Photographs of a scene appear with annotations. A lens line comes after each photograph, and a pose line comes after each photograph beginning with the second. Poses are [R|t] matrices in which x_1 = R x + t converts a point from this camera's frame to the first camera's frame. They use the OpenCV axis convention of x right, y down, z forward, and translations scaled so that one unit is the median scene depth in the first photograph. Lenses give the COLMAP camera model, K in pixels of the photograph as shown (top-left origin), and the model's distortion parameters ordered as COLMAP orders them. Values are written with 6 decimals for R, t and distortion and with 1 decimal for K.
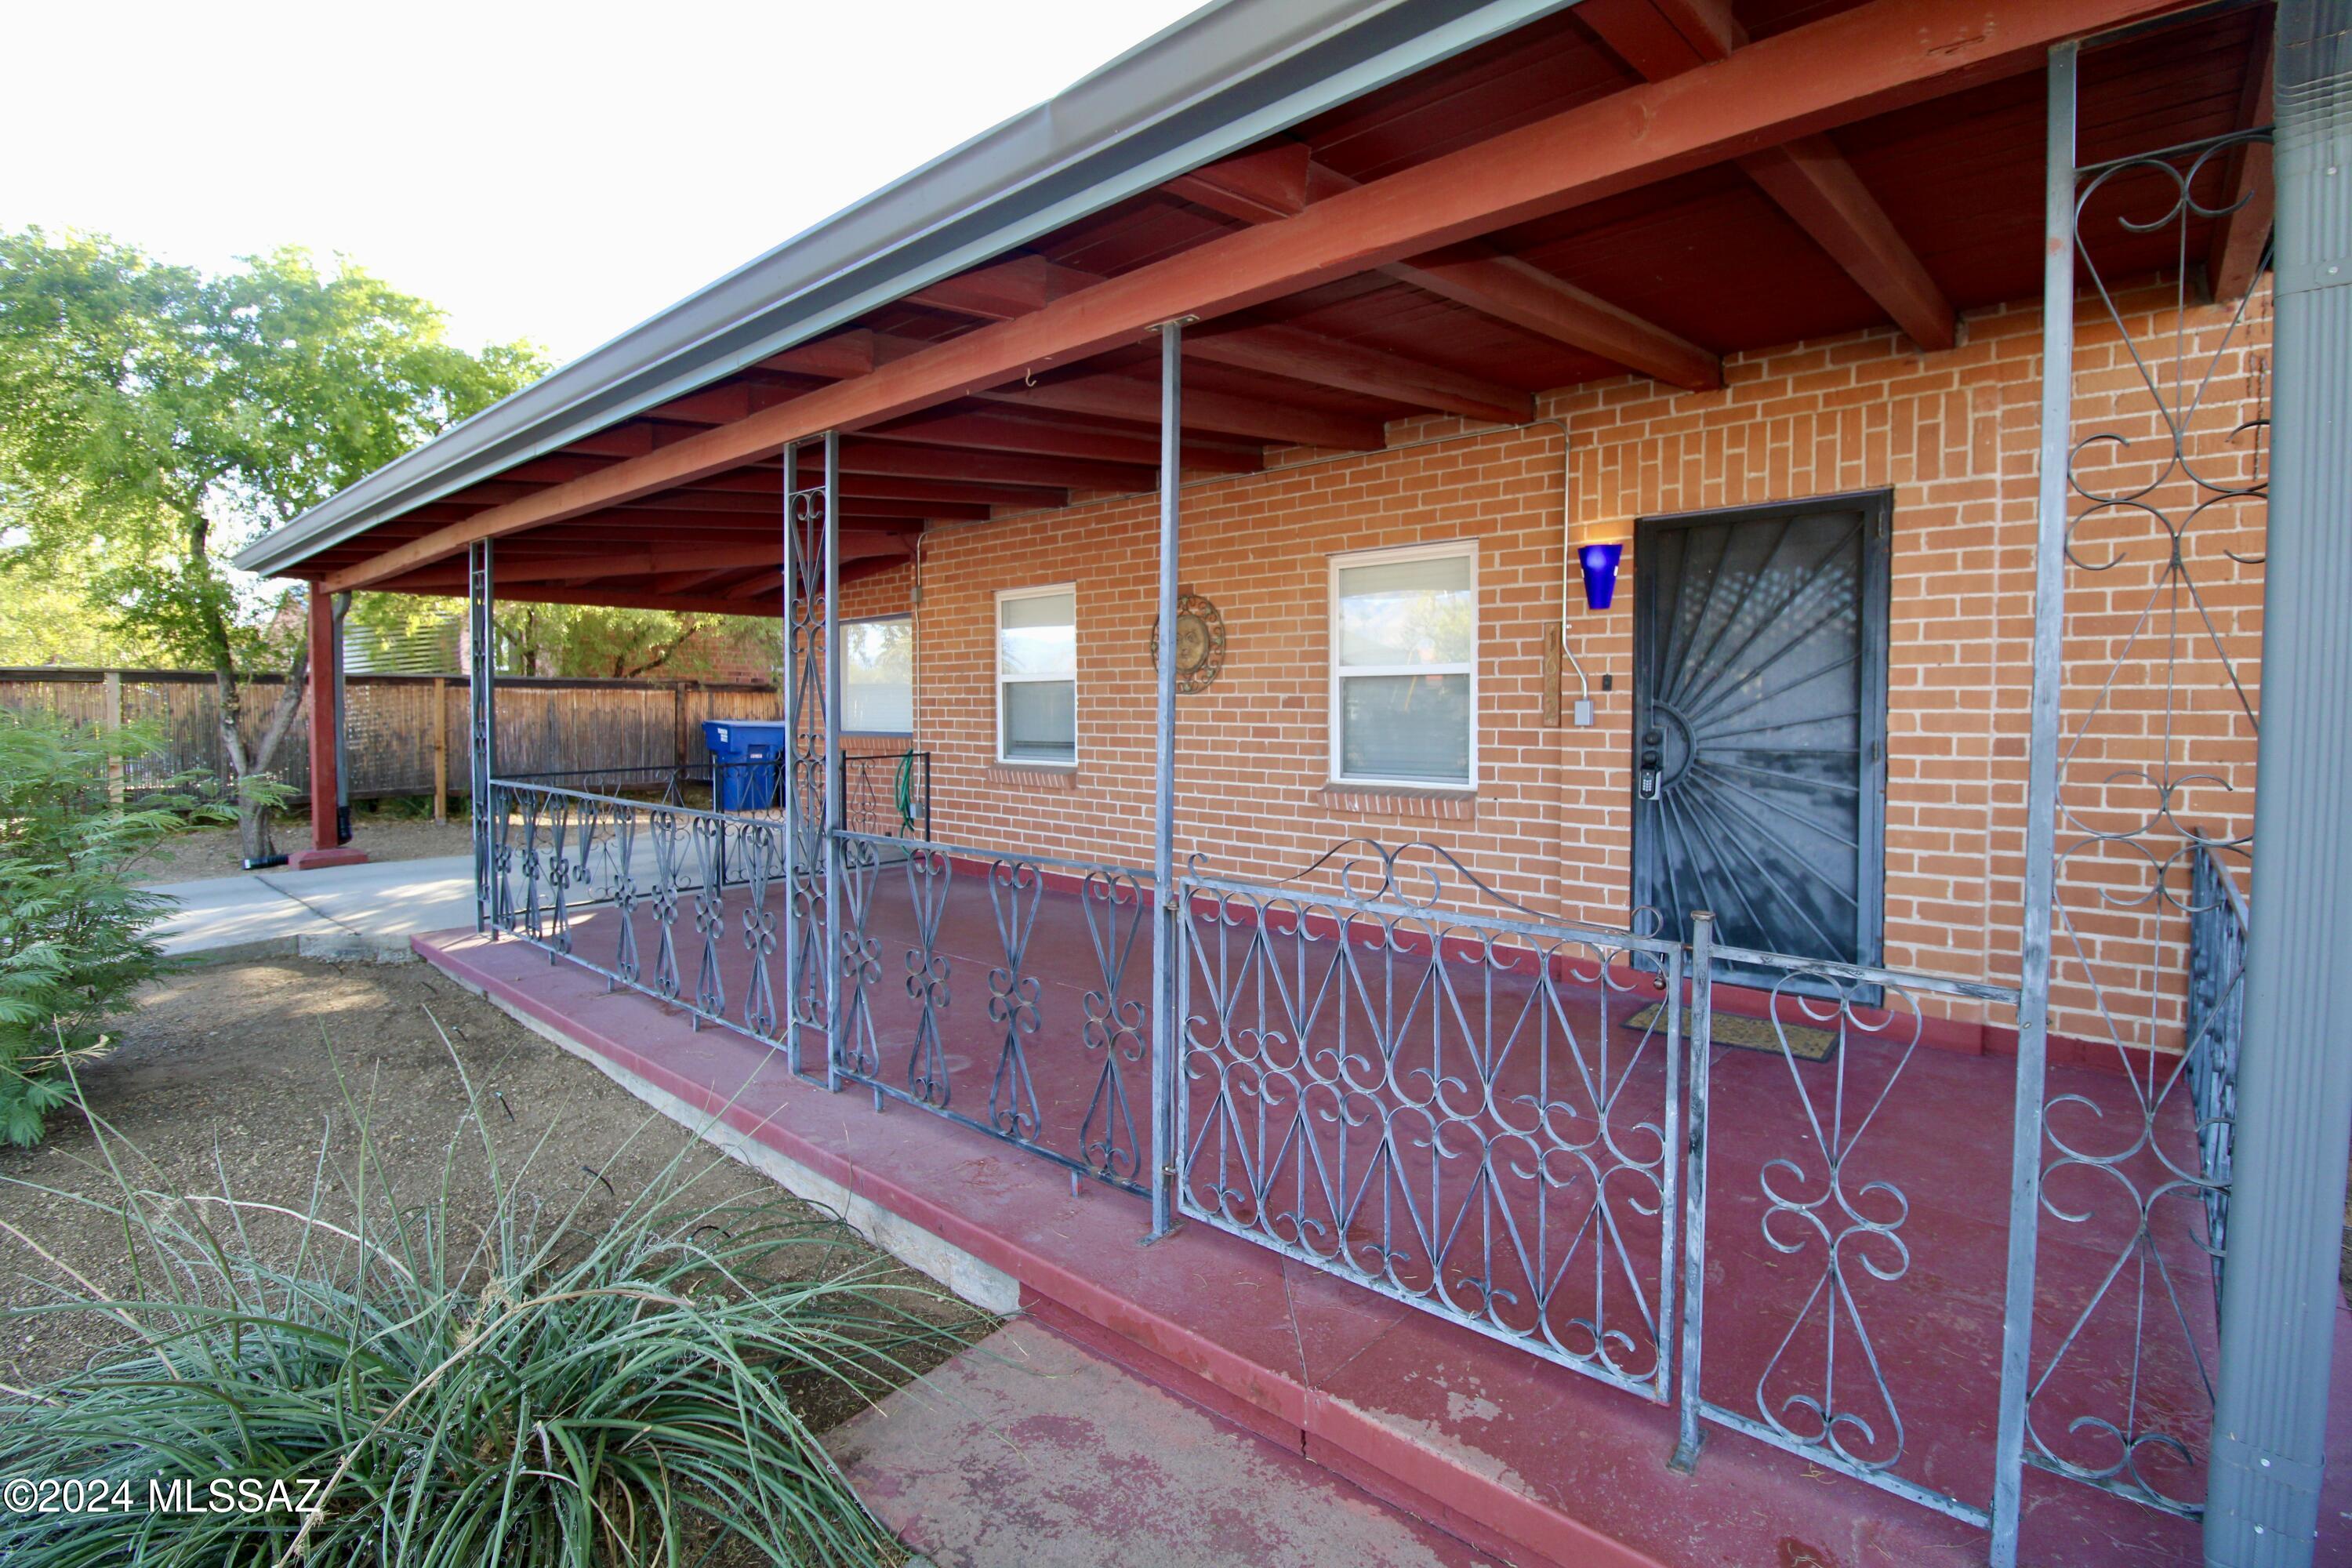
lens RADIAL K [[1132.9, 0, 1179.3], [0, 1132.9, 756.5], [0, 0, 1]] dist [0.000372, -0.015085]
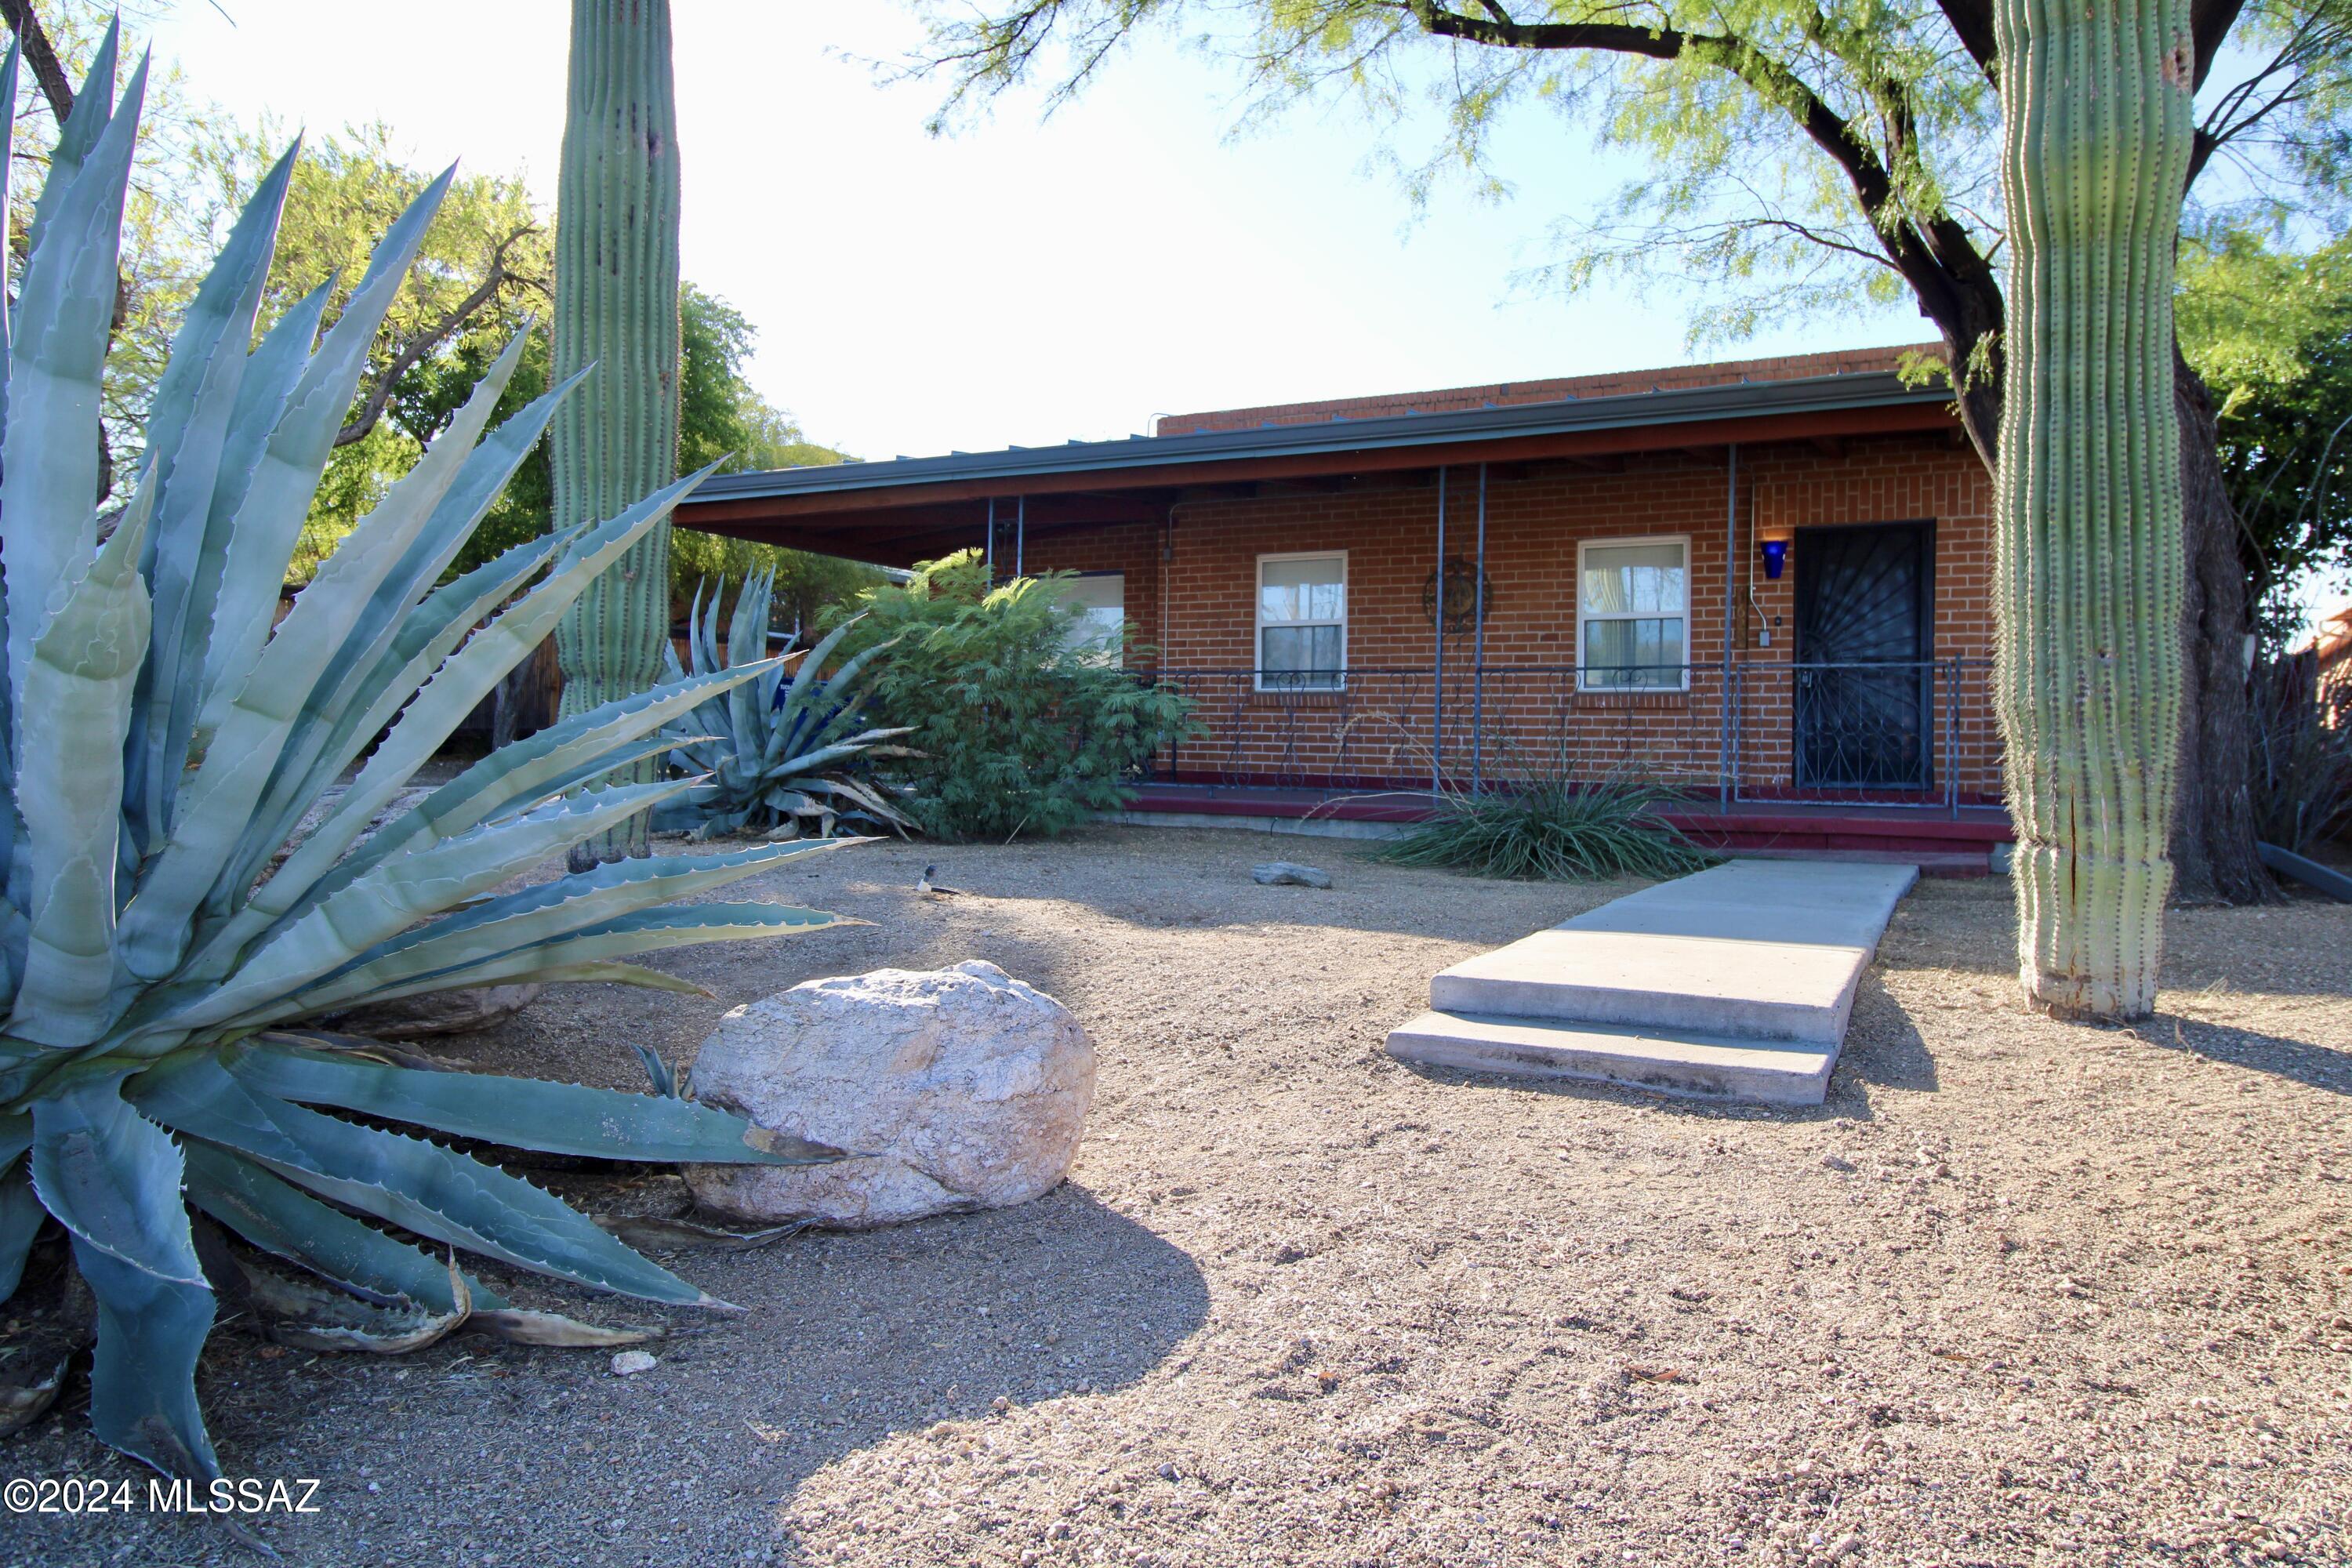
lens RADIAL K [[1645.7, 0, 1174.6], [0, 1645.7, 755.1], [0, 0, 1]] dist [-0.002261, 0.000015]
pose [[0.972435, 0.005945, 0.233096, -0.896143], [0.000819, 0.999582, -0.028908, 0.171331], [-0.233171, 0.028302, 0.972024, -0.988086]]
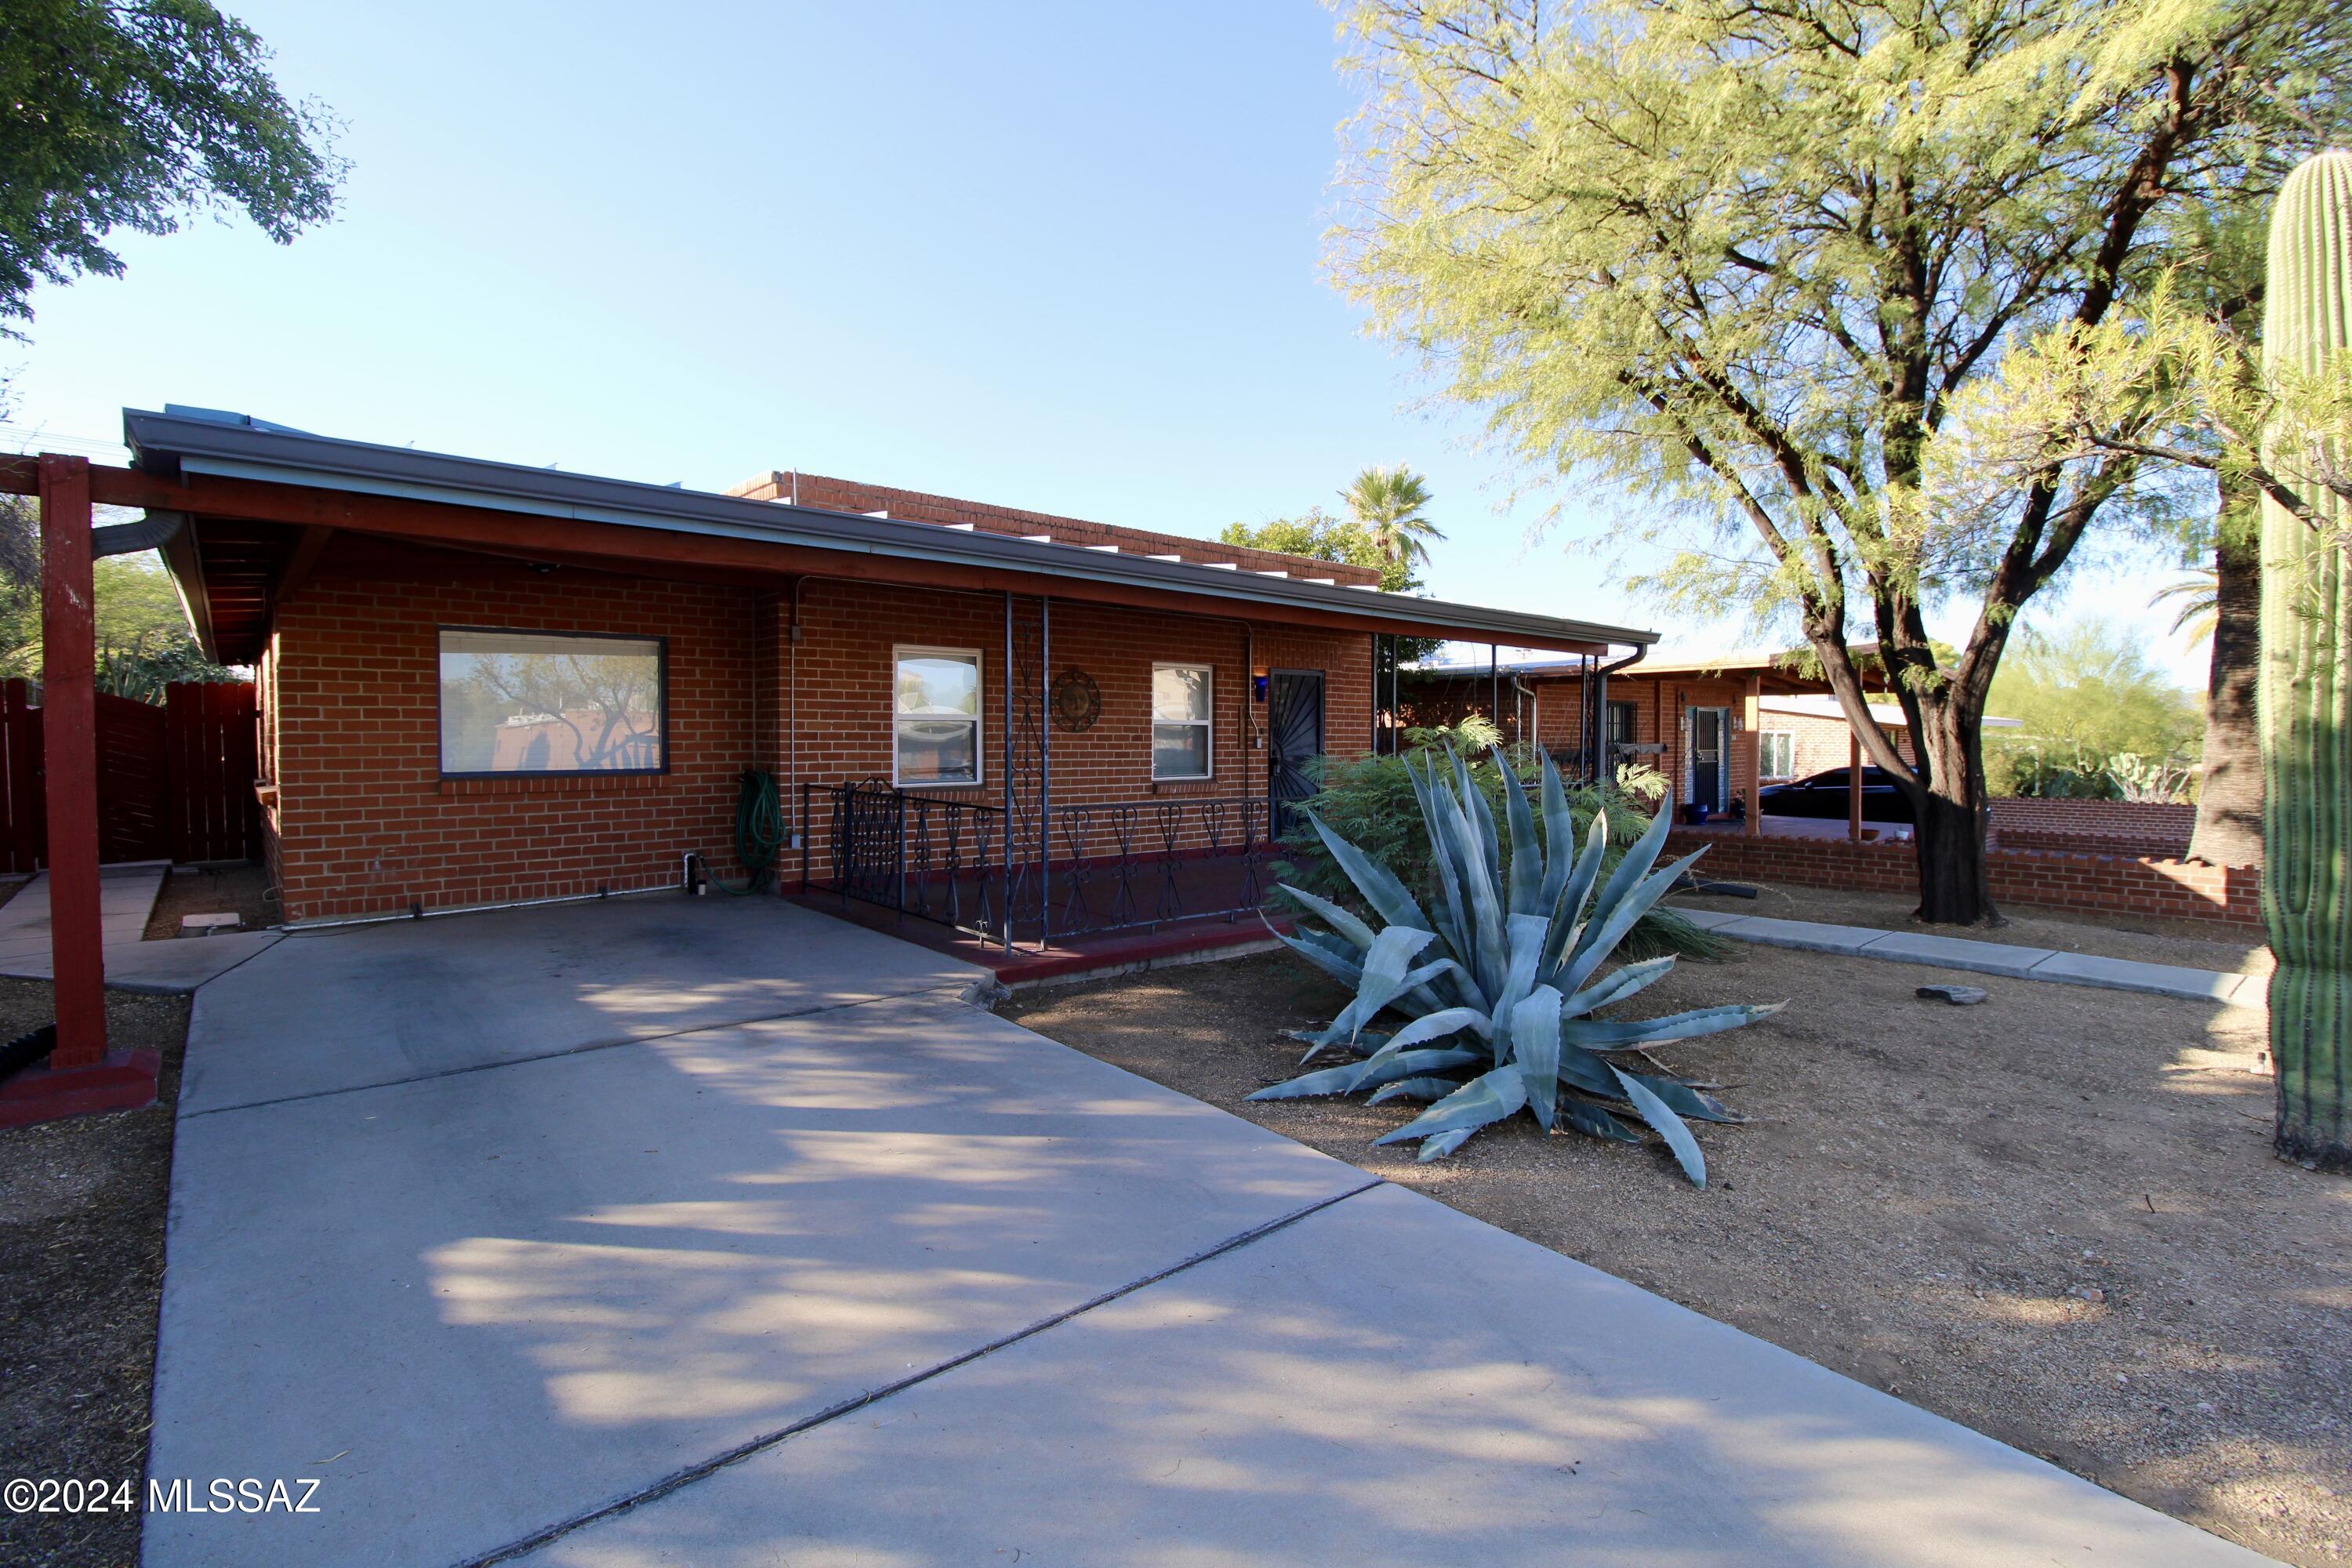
lens RADIAL K [[1132.9, 0, 1179.3], [0, 1132.9, 756.5], [0, 0, 1]] dist [0.000372, -0.015085]
pose [[0.077672, -0.011766, 0.996910, -1.769556], [0.045865, 0.998914, 0.008216, -0.030930], [-0.995923, 0.045085, 0.078127, 0.813538]]
